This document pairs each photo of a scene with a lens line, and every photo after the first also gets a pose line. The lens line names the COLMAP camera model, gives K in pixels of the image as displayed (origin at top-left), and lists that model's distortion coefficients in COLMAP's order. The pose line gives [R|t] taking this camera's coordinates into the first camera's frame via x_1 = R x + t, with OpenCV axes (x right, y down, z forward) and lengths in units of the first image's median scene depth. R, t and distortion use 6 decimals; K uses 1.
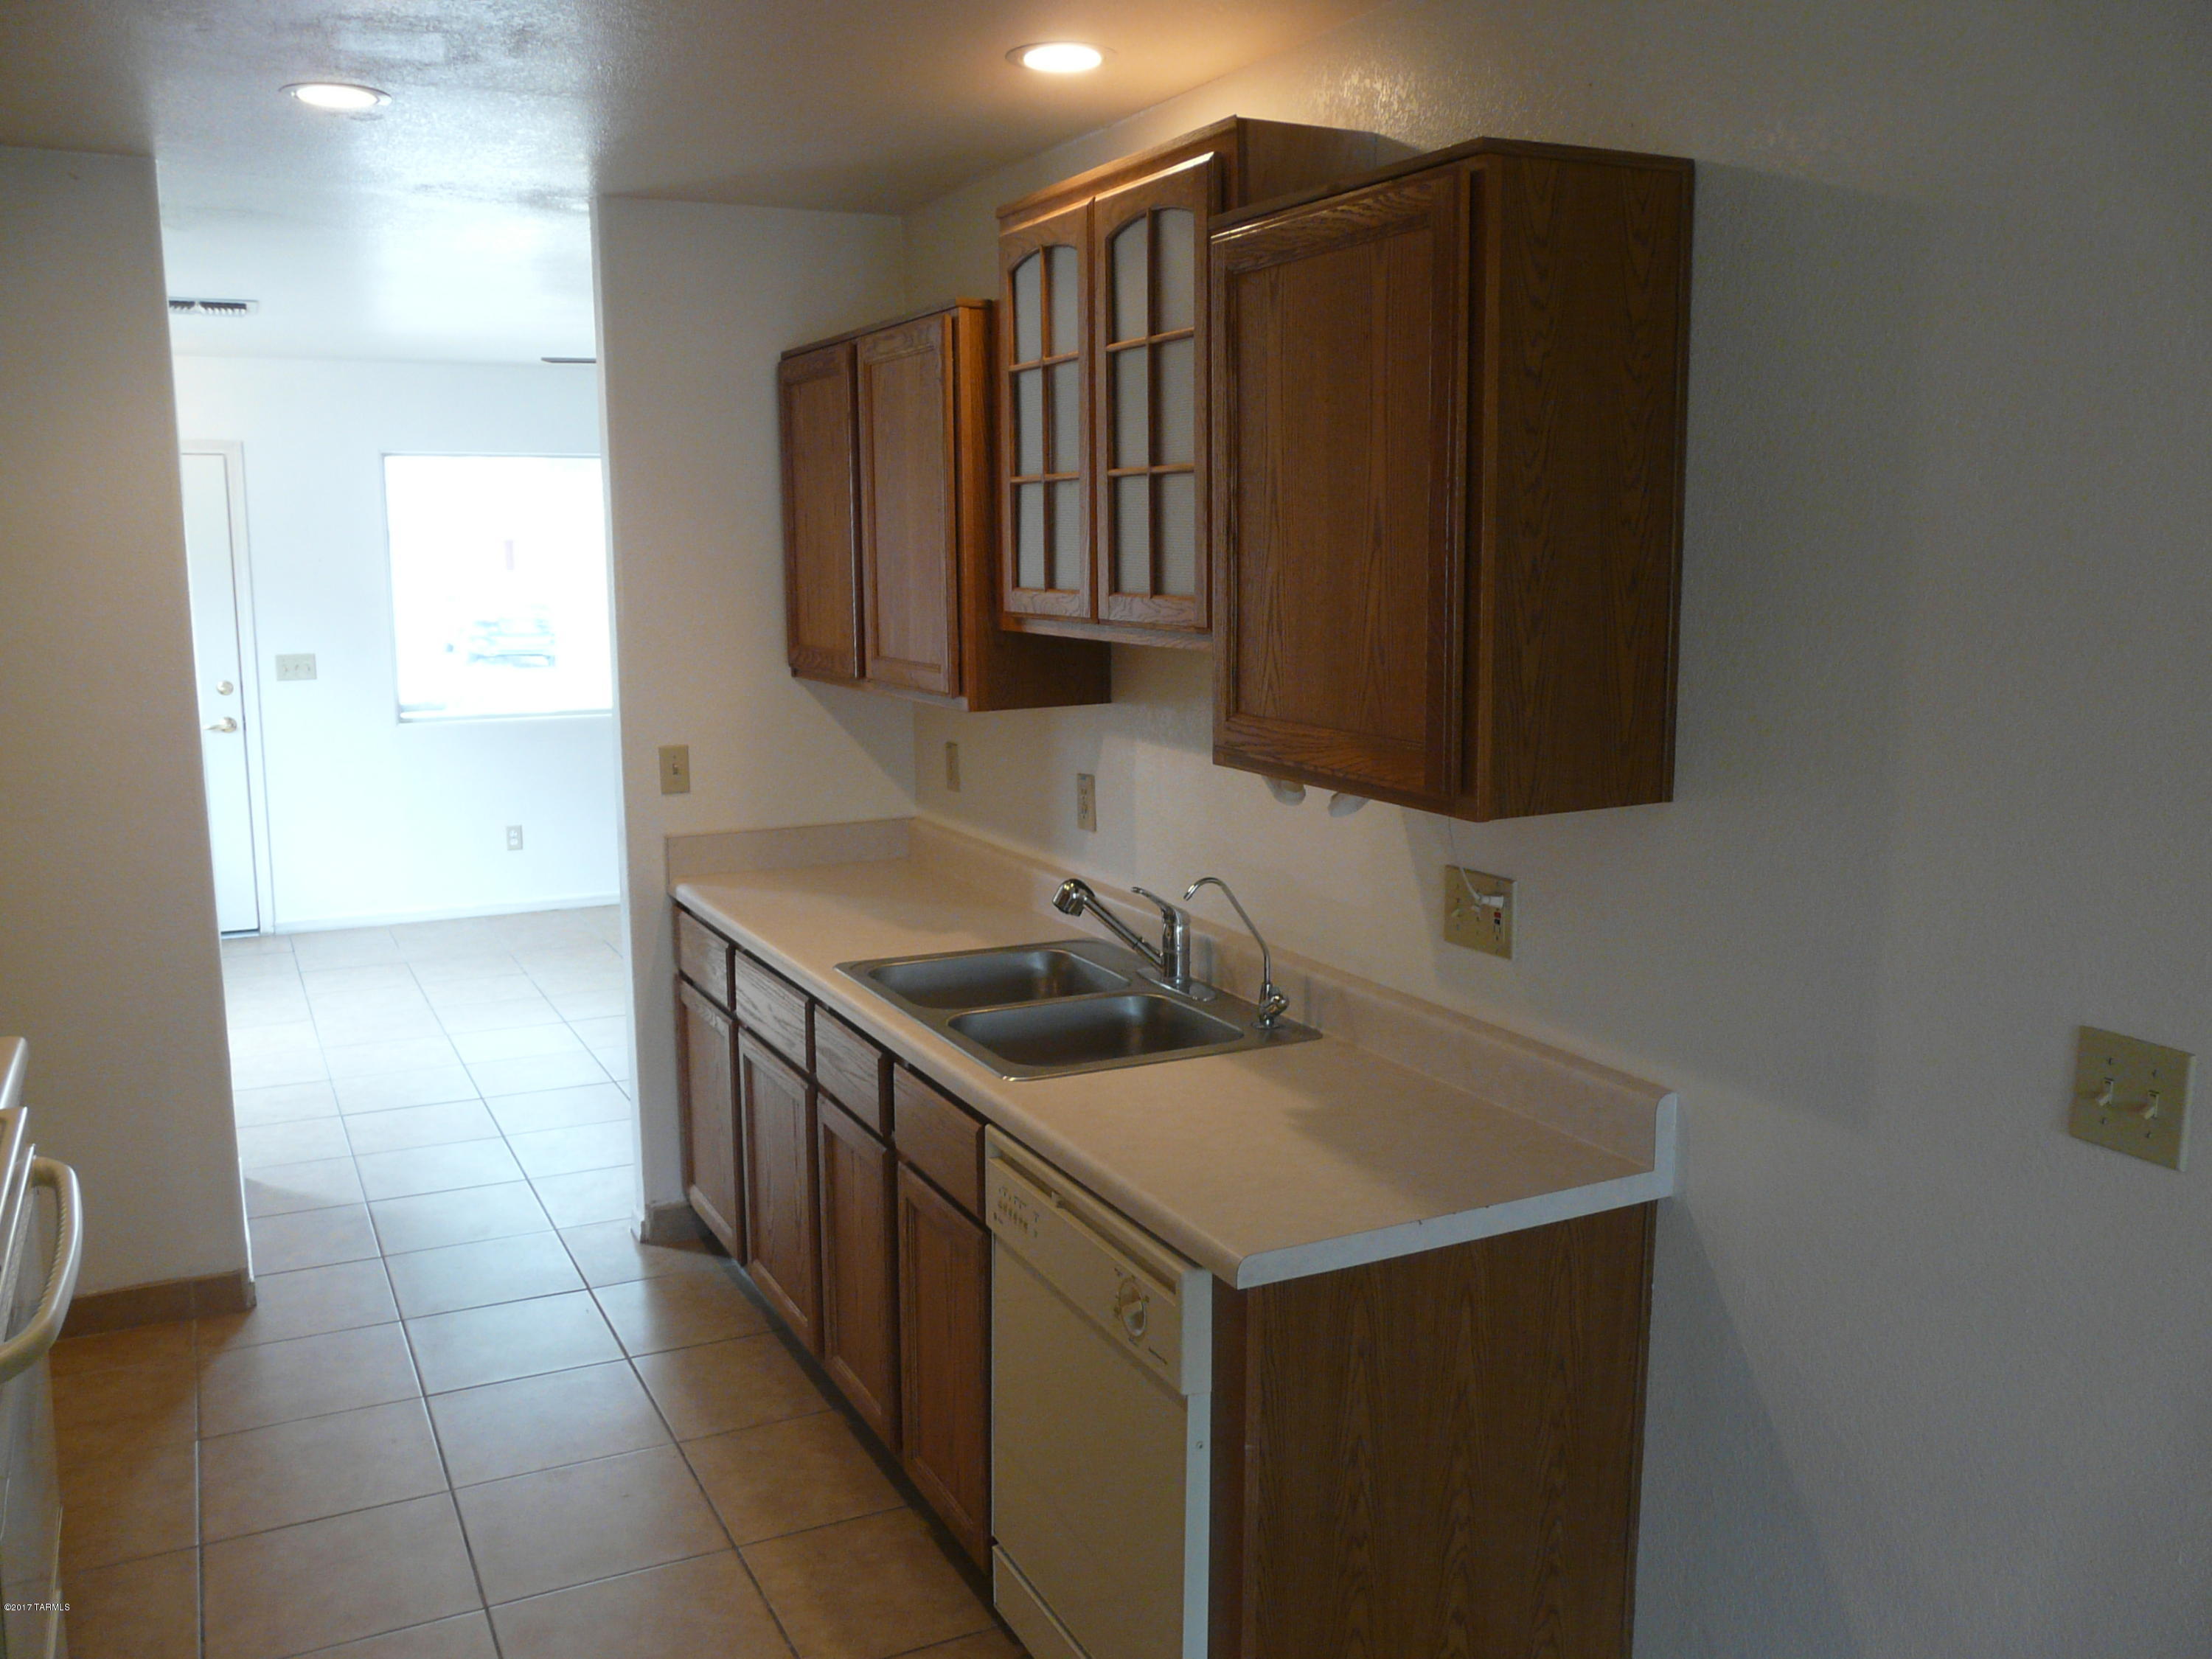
lens RADIAL K [[1825.6, 0, 1104.0], [0, 1825.6, 831.5], [0, 0, 1]] dist [-0.052251, 0.053302]
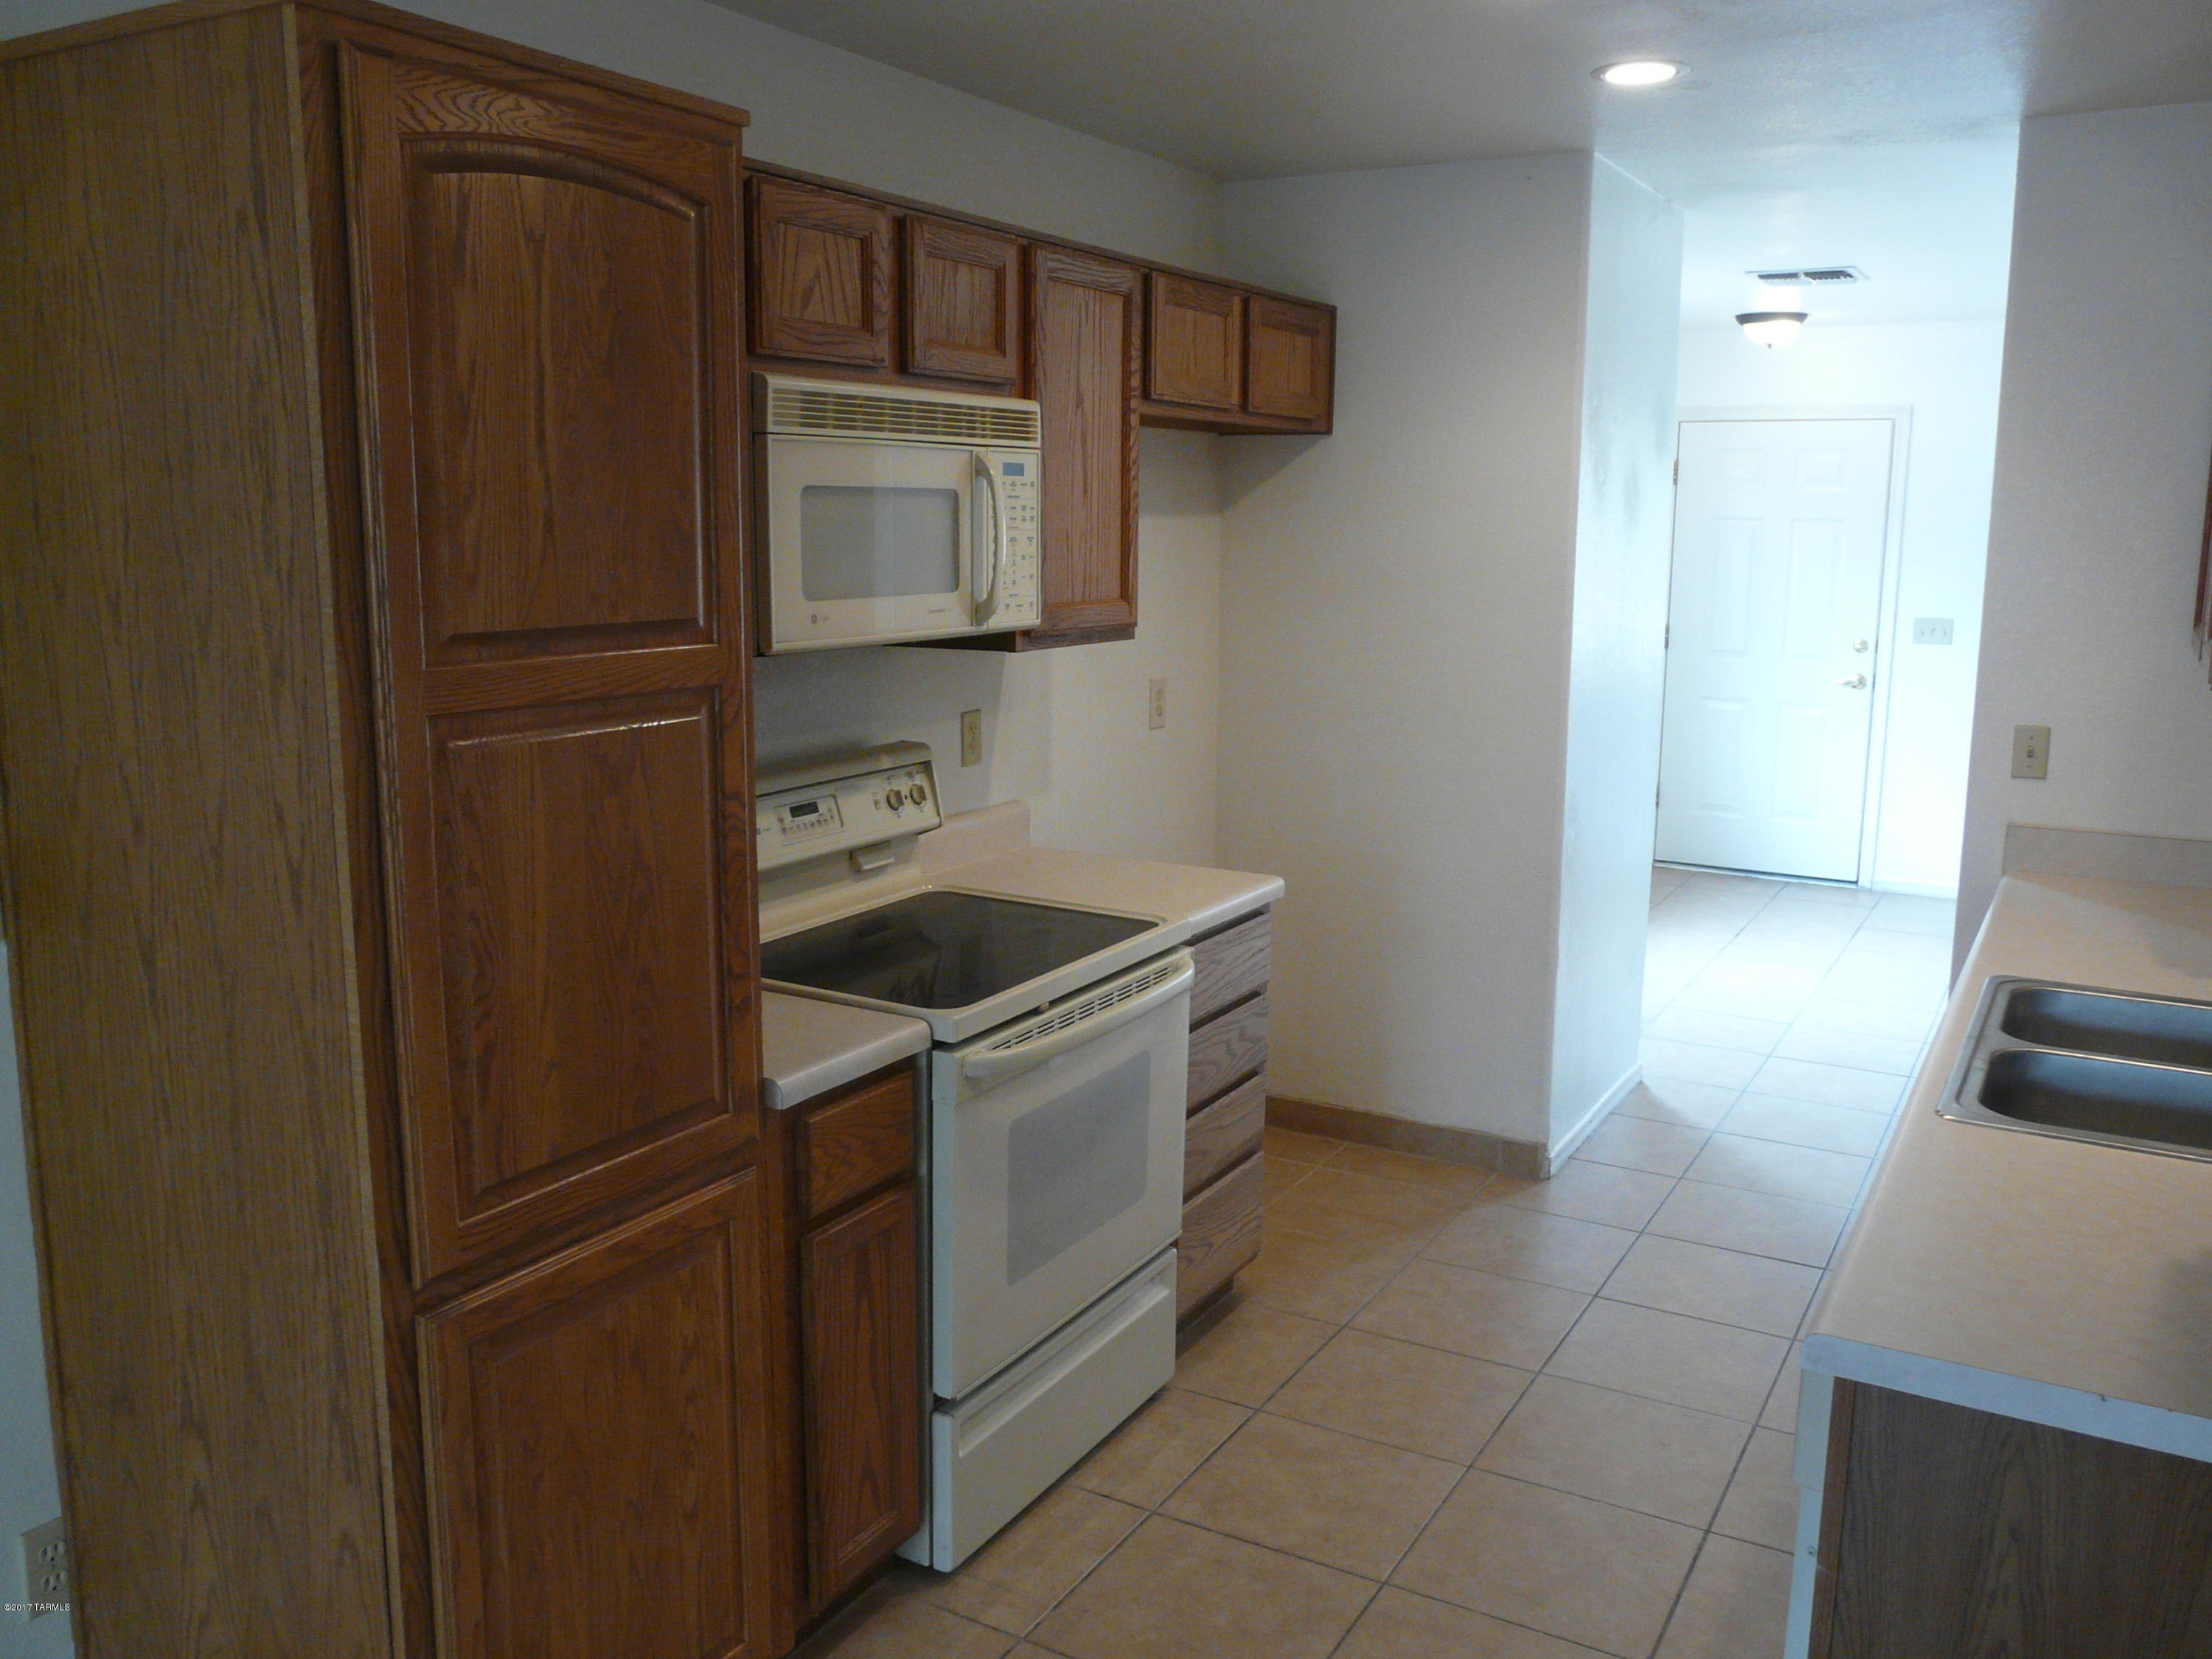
lens RADIAL K [[1825.6, 0, 1108.1], [0, 1825.6, 827.2], [0, 0, 1]] dist [-0.052251, 0.053302]
pose [[0.563973, 0.150449, -0.811972, 0.187559], [-0.140285, 0.986427, 0.085335, -0.007385], [0.813790, 0.065781, 0.577424, 0.085365]]
